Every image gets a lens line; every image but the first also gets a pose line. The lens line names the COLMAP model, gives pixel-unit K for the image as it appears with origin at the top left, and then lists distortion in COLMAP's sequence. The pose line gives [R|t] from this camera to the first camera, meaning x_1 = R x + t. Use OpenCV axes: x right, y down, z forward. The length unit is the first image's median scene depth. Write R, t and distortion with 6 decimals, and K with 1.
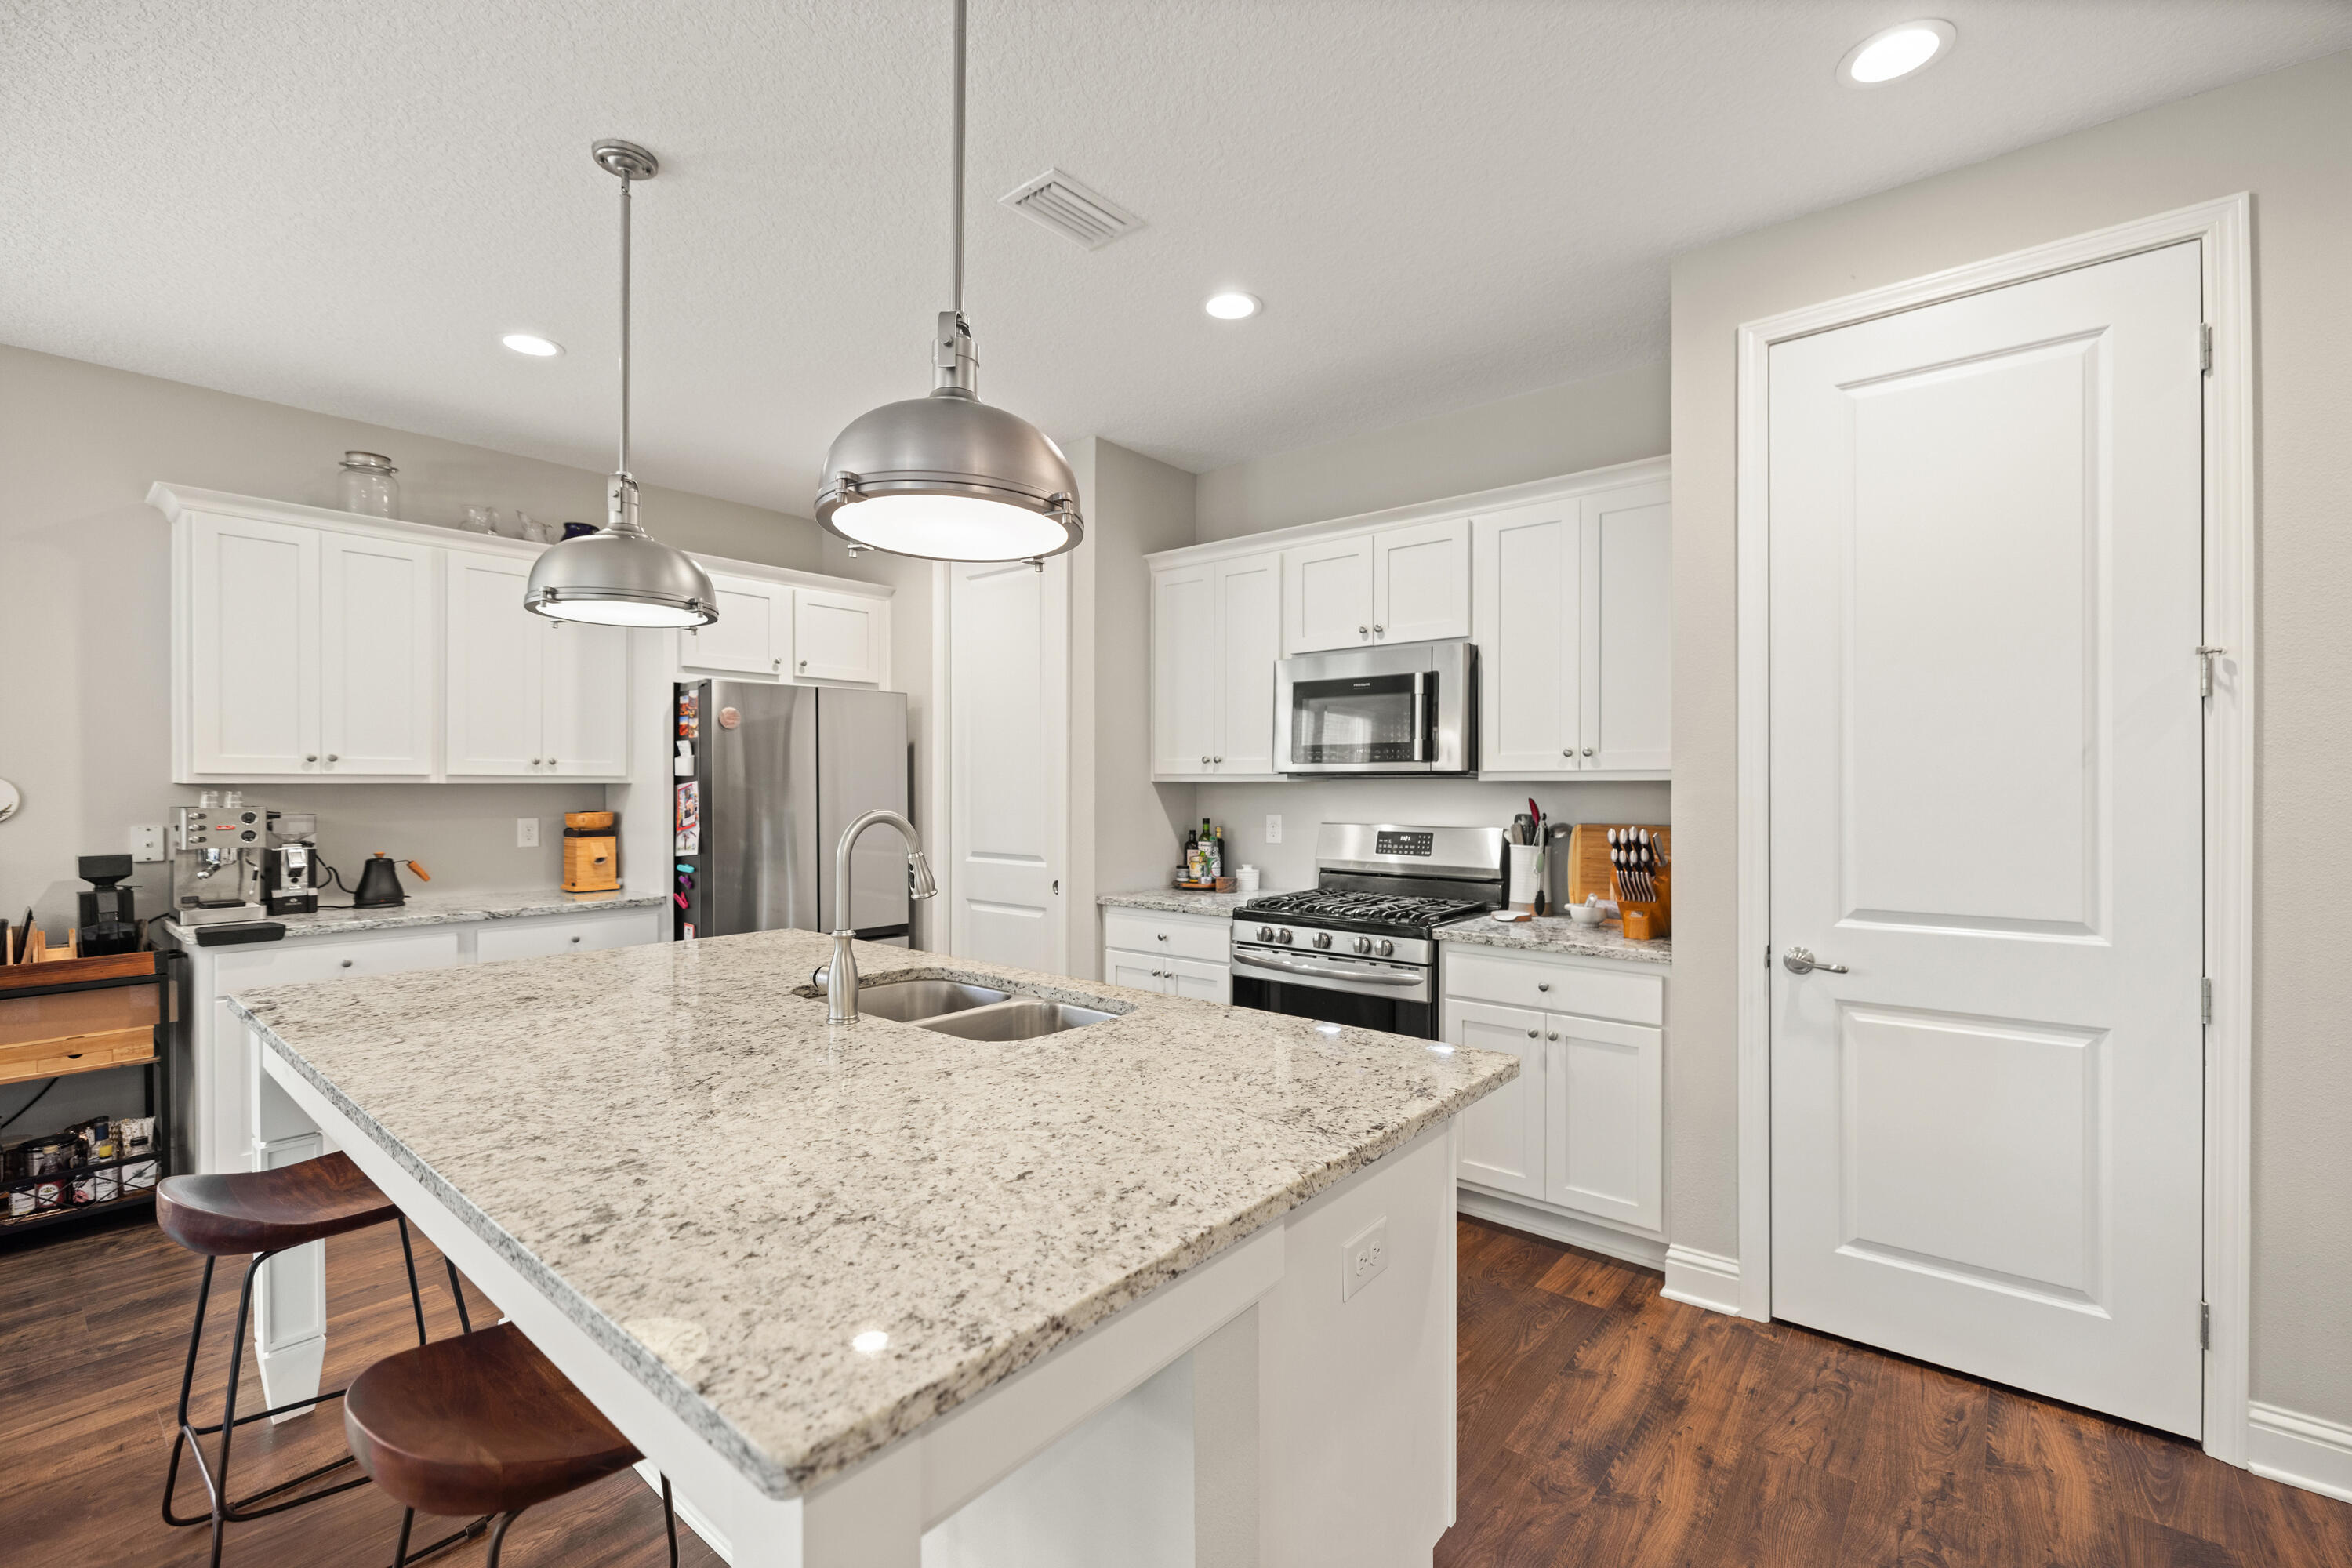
lens RADIAL K [[1003.1, 0, 1165.1], [0, 1003.1, 782.4], [0, 0, 1]] dist [0.003837, -0.002364]
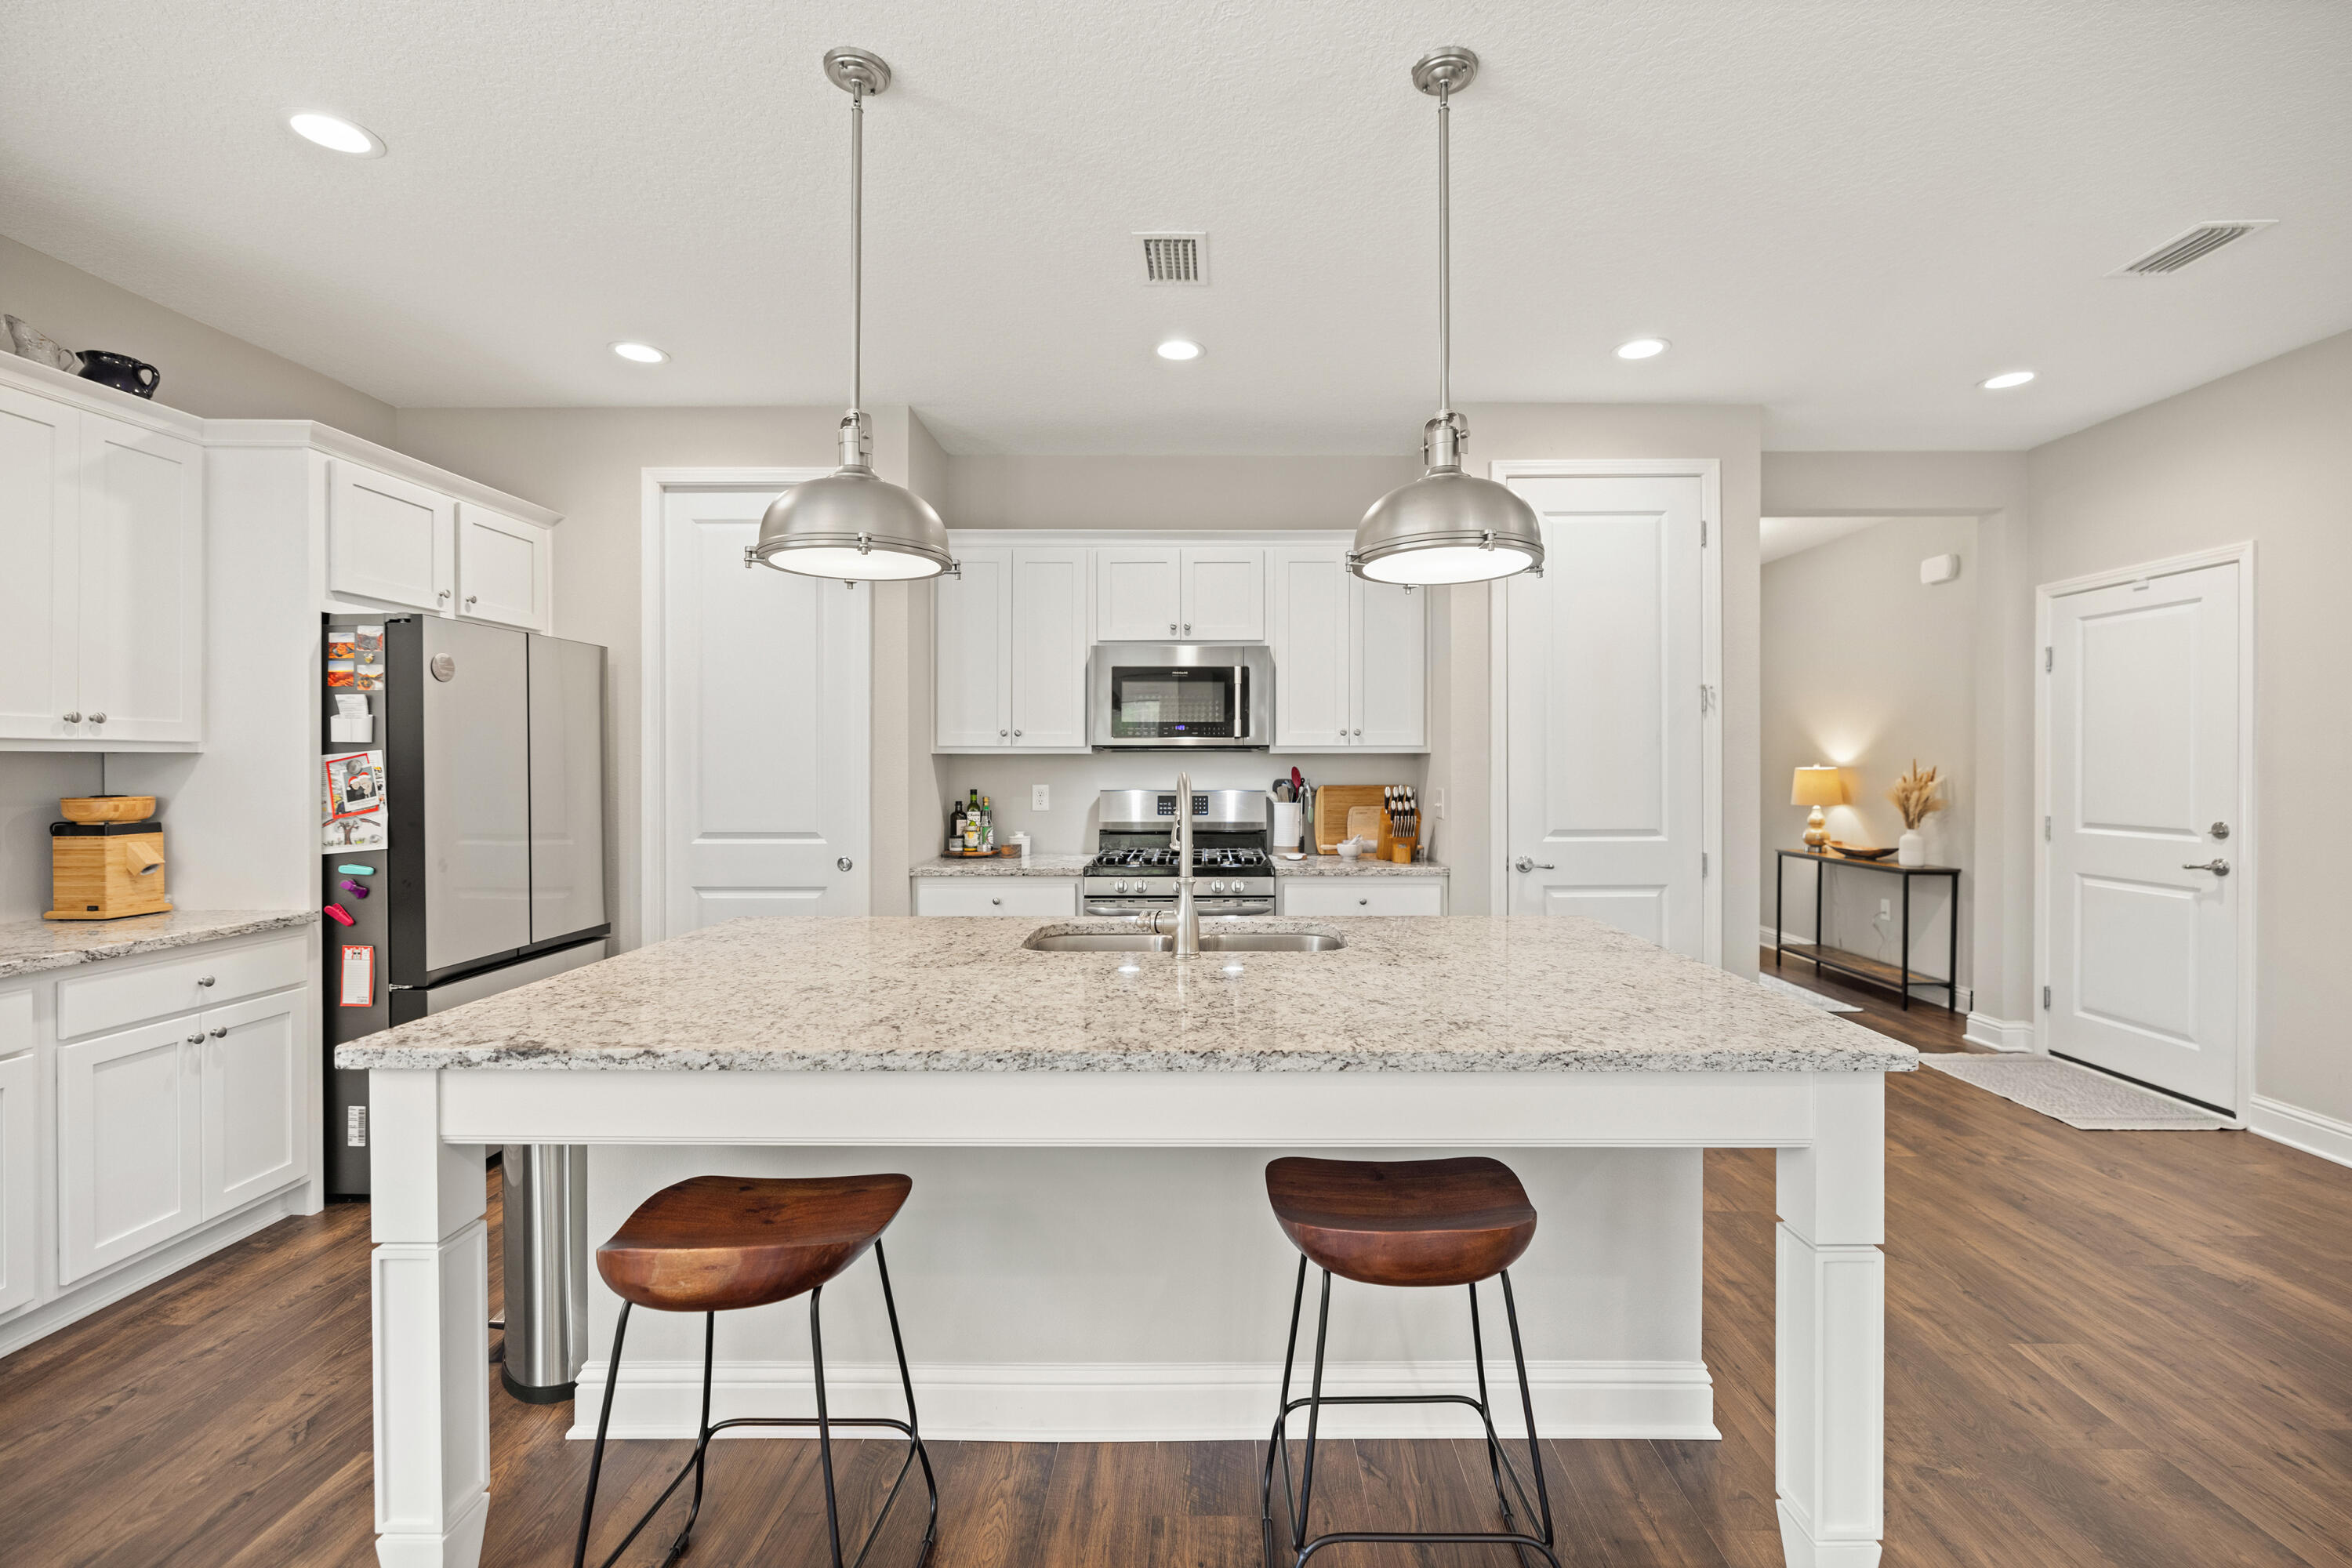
lens RADIAL K [[1003.1, 0, 1191.9], [0, 1003.1, 767.3], [0, 0, 1]] dist [0.003837, -0.002364]
pose [[0.774232, -0.003950, 0.632889, -0.534349], [-0.000053, 0.999980, 0.006307, 0.007878], [-0.632902, -0.004917, 0.774216, 0.060719]]
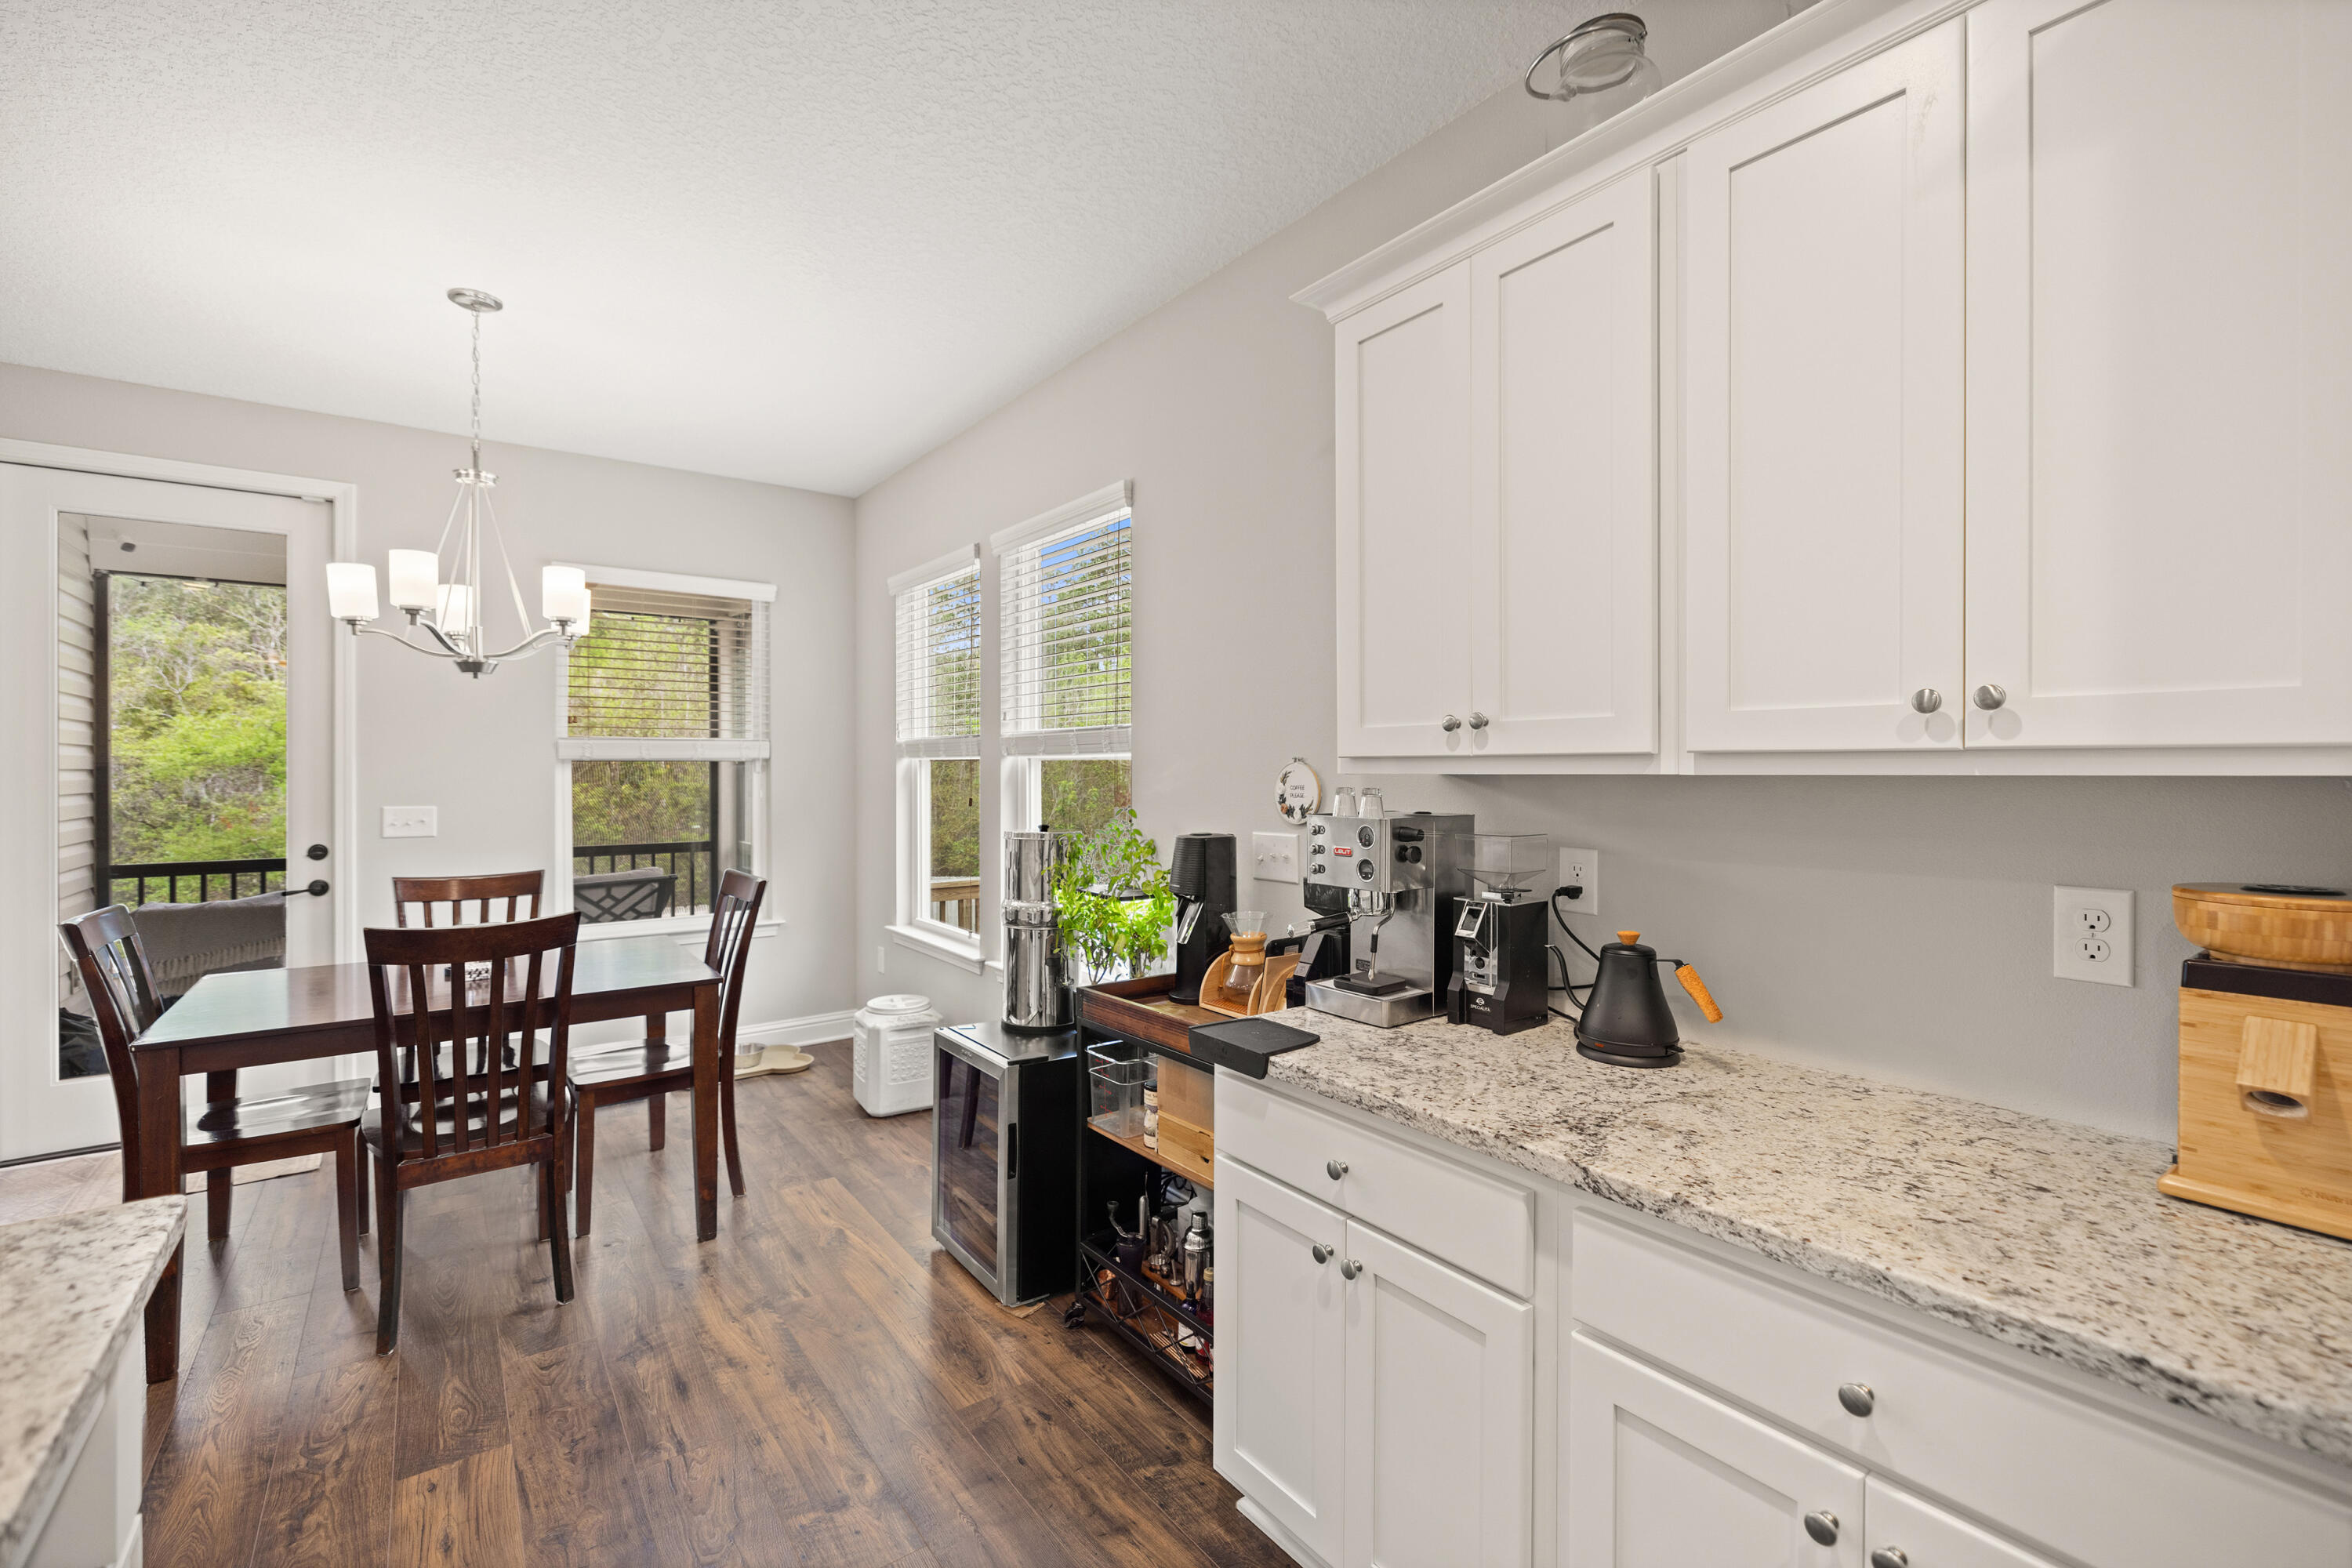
lens RADIAL K [[1003.1, 0, 1168.9], [0, 1003.1, 760.6], [0, 0, 1]] dist [0.003837, -0.002364]
pose [[-0.233235, -0.014116, -0.972318, -0.321789], [-0.000231, 0.999895, -0.014461, 0.001042], [0.972420, -0.003148, -0.233213, 0.950380]]
